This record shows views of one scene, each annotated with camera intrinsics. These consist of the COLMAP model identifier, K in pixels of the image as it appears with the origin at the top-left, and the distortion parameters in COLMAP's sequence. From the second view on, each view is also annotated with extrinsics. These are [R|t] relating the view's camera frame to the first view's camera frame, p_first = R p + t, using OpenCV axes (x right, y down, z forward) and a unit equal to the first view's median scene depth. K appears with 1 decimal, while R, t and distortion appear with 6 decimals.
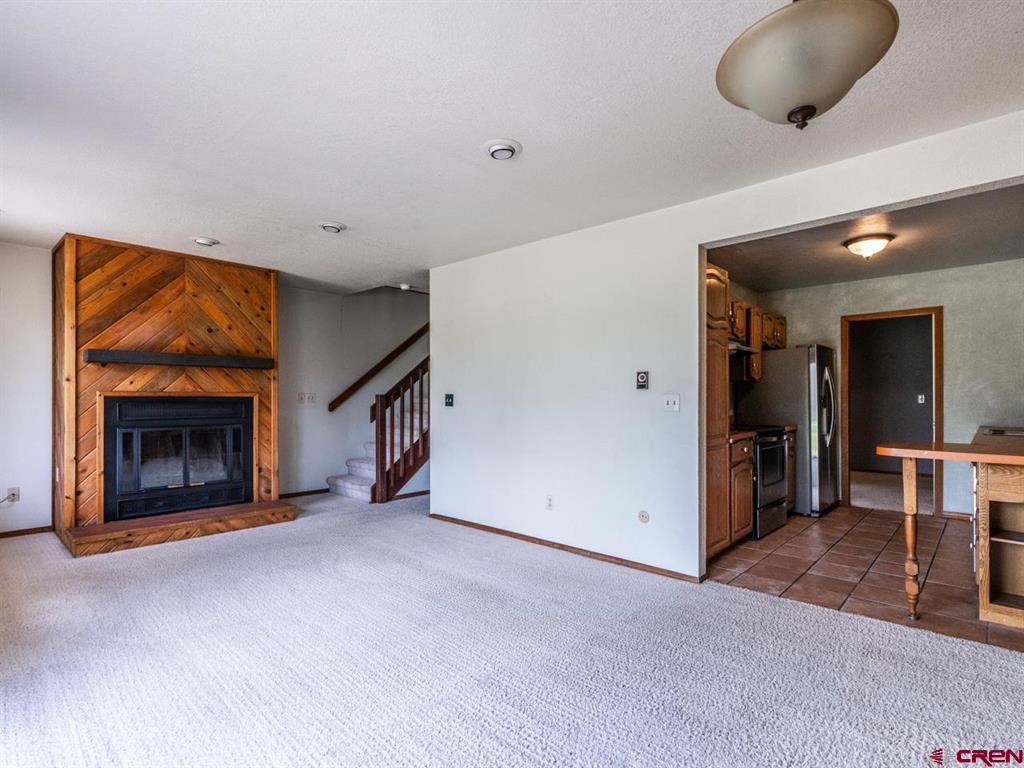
lens RADIAL K [[519.2, 0, 511.2], [0, 519.2, 398.4], [0, 0, 1]] dist [-0.000360, 0.000903]
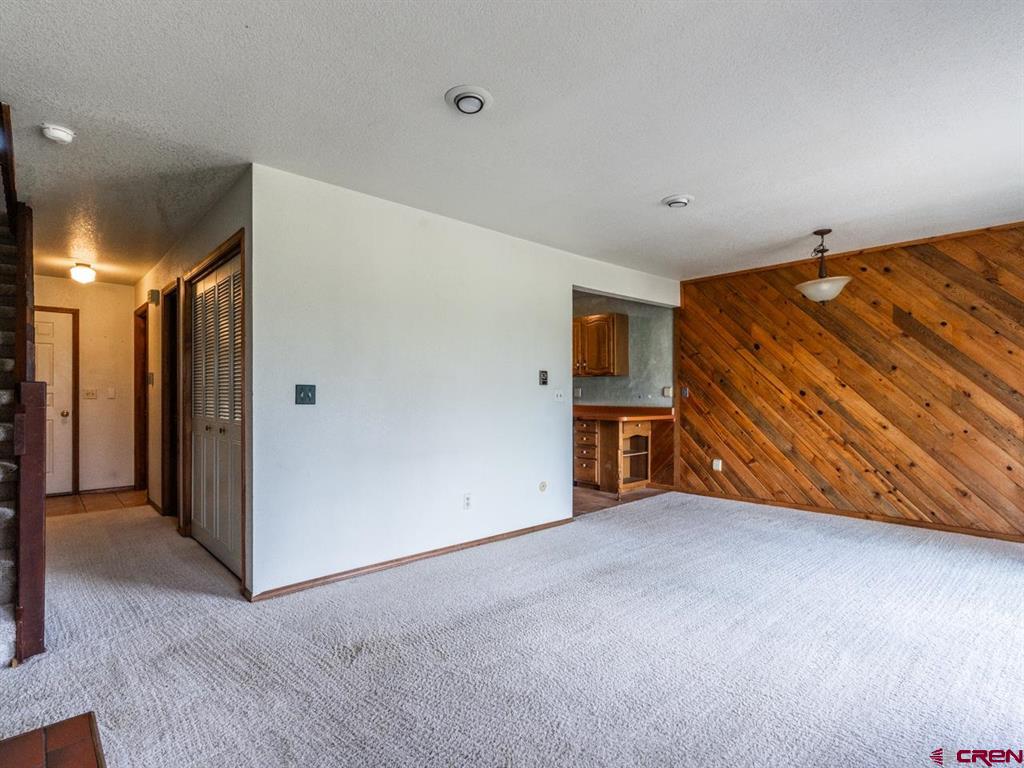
lens RADIAL K [[529.0, 0, 509.6], [0, 529.0, 383.5], [0, 0, 1]] dist [-0.003694, 0.001915]
pose [[0.083157, 0.015619, 0.996414, -0.720227], [-0.003356, 0.999876, -0.015393, -0.000602], [-0.996531, -0.002064, 0.083199, 0.687112]]
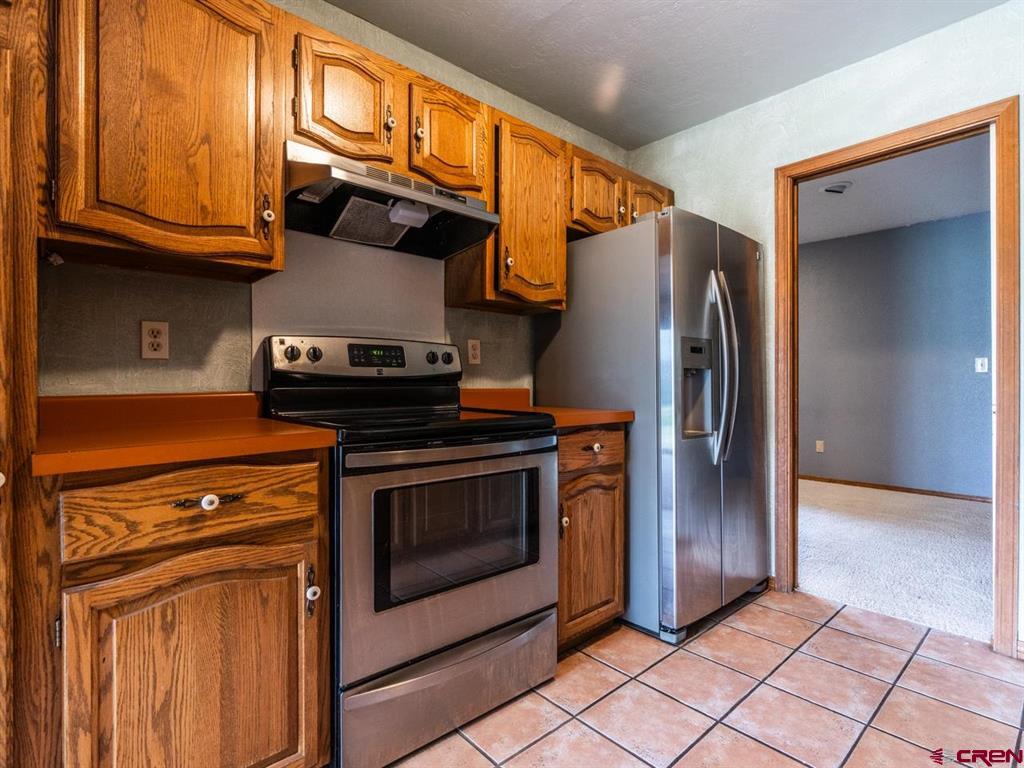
lens RADIAL K [[517.1, 0, 510.8], [0, 517.1, 381.6], [0, 0, 1]] dist [-0.003585, 0.000107]
pose [[0.995701, 0.000002, -0.092626, 0.508808], [0.000050, 1.000000, 0.000555, 0.029185], [0.092626, -0.000557, 0.995701, 0.603842]]
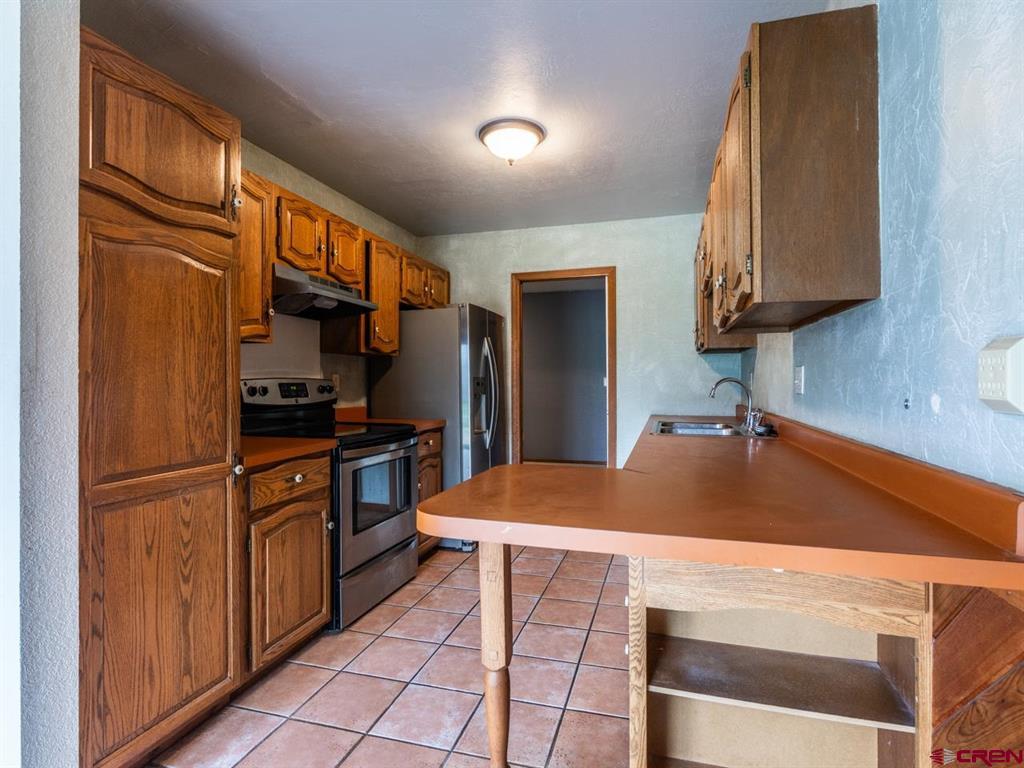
lens RADIAL K [[529.0, 0, 509.6], [0, 529.0, 383.5], [0, 0, 1]] dist [-0.003694, 0.001915]
pose [[0.897290, -0.003114, 0.441430, 0.328334], [0.001914, 0.999993, 0.003162, 0.001105], [-0.441437, -0.001993, 0.897290, 0.343886]]
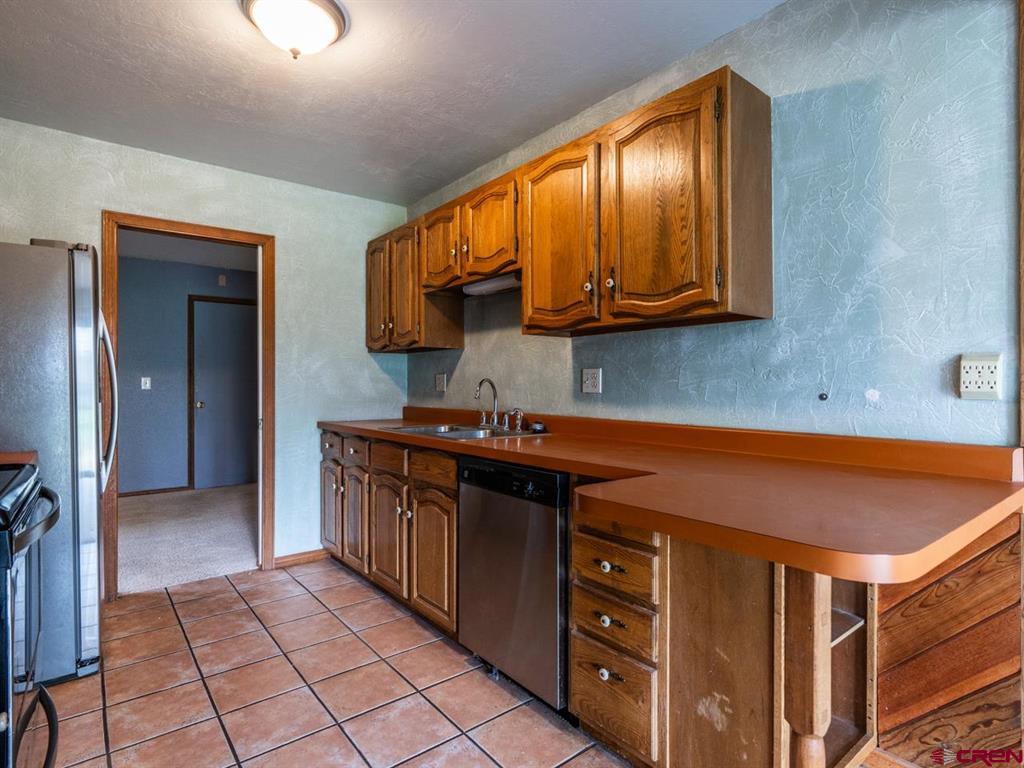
lens RADIAL K [[545.2, 0, 512.0], [0, 545.2, 384.0], [0, 0, 1]] dist [-0.002993, 0.000801]
pose [[0.154258, -0.000400, 0.988030, 0.222183], [-0.000079, 1.000000, 0.000417, 0.003098], [-0.988031, -0.000143, 0.154258, 0.619255]]
